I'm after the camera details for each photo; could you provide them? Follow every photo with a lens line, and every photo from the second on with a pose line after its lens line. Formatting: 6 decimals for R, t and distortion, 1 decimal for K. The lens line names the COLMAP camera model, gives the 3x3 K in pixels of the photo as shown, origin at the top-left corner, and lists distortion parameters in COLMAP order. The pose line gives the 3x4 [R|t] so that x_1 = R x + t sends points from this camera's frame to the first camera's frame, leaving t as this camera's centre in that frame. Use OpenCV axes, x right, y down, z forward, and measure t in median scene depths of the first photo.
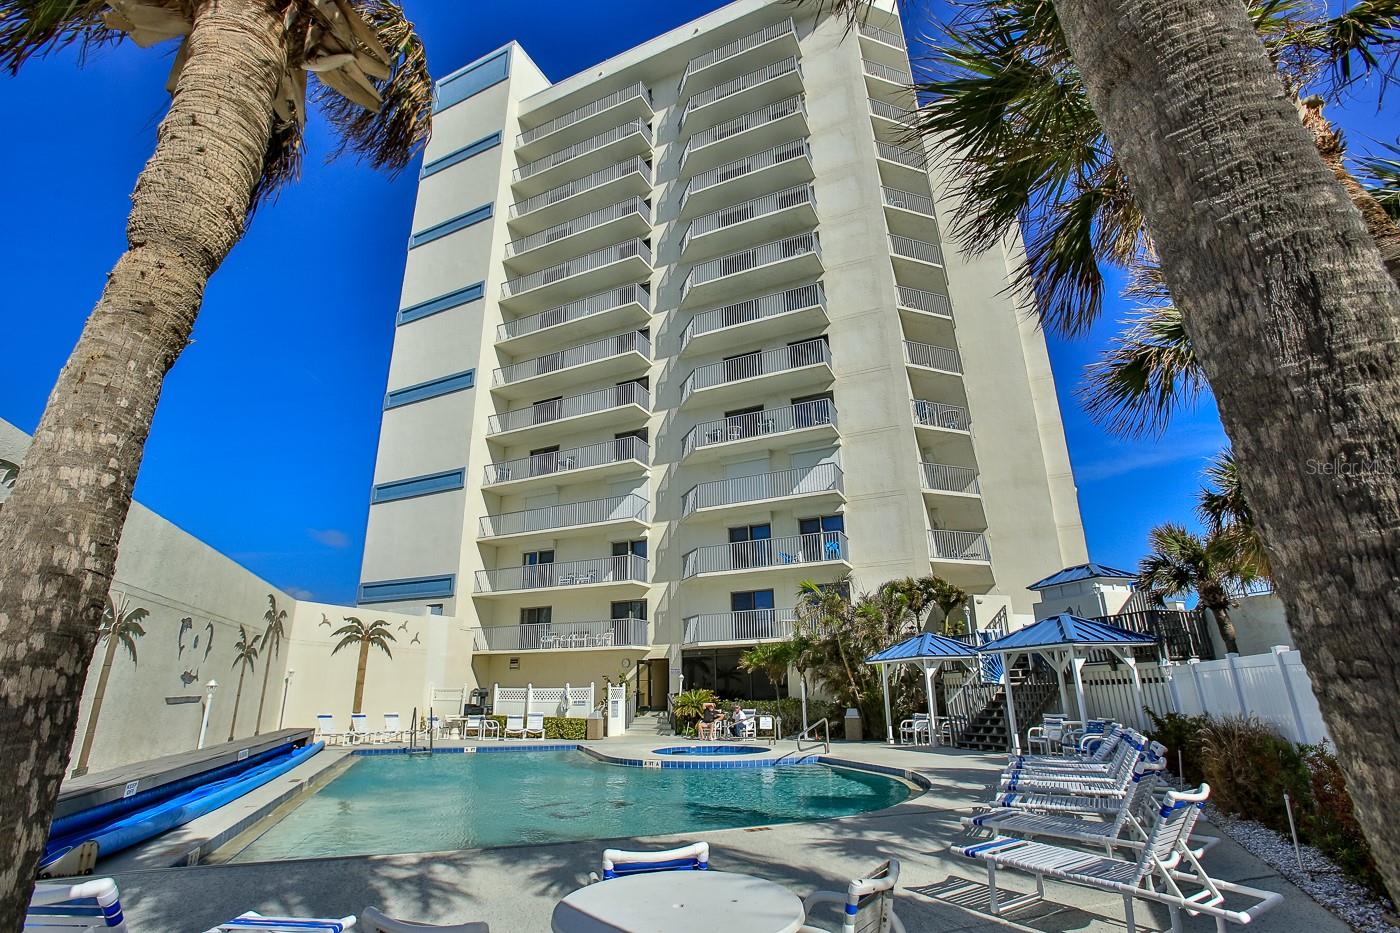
lens RADIAL K [[672.2, 0, 700.0], [0, 672.2, 466.5], [0, 0, 1]] dist [-0.065063, 0.000293]
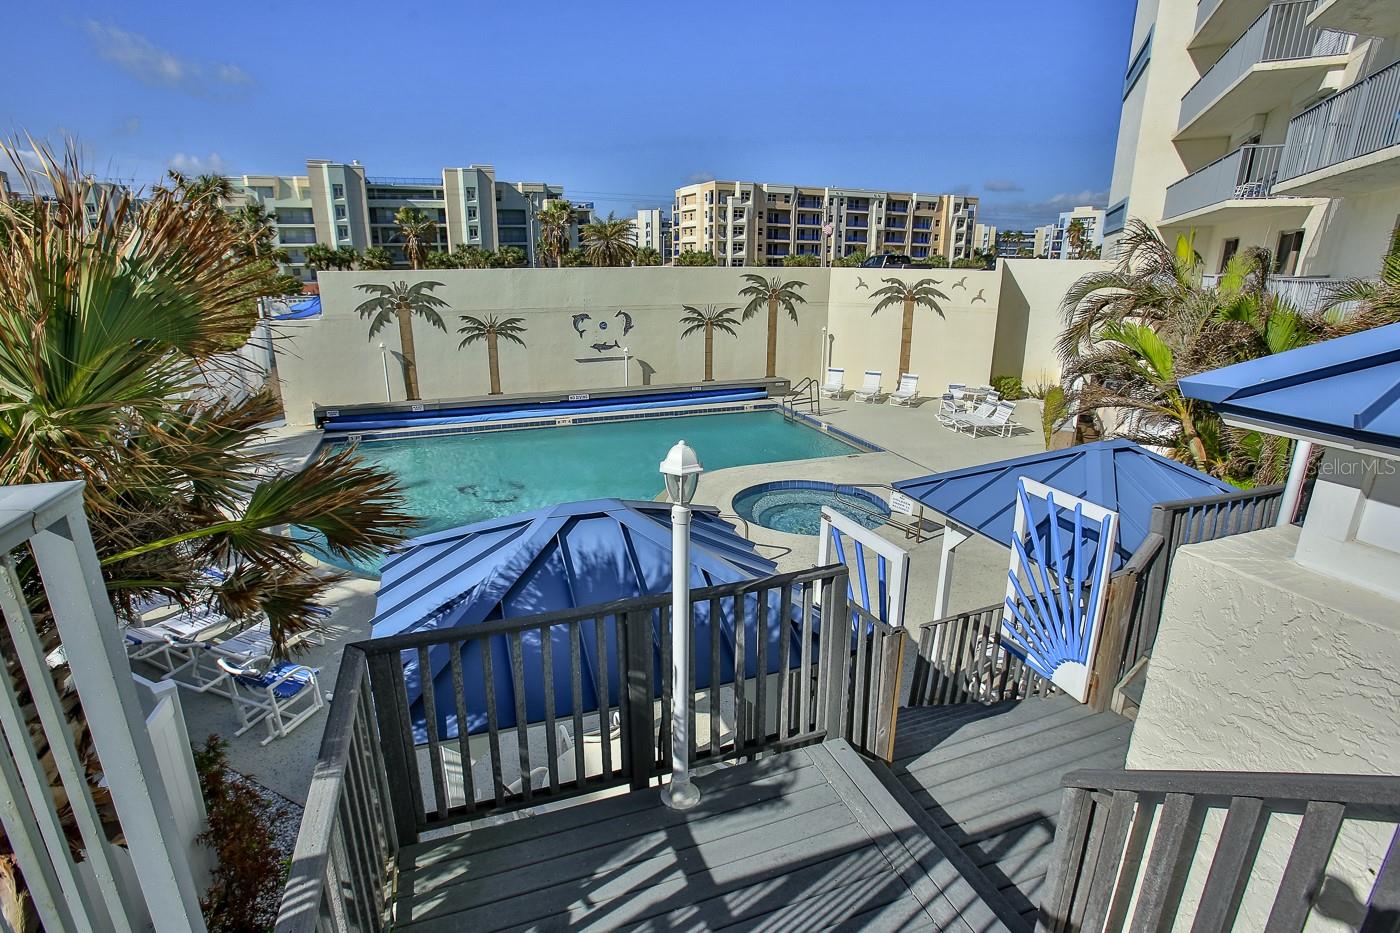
lens RADIAL K [[672.2, 0, 700.0], [0, 672.2, 466.5], [0, 0, 1]] dist [-0.065063, 0.000293]
pose [[0.001535, 0.297380, -0.954758, 0.537510], [0.311907, 0.906986, 0.283002, 0.110641], [0.950111, -0.298230, -0.091363, 0.729699]]
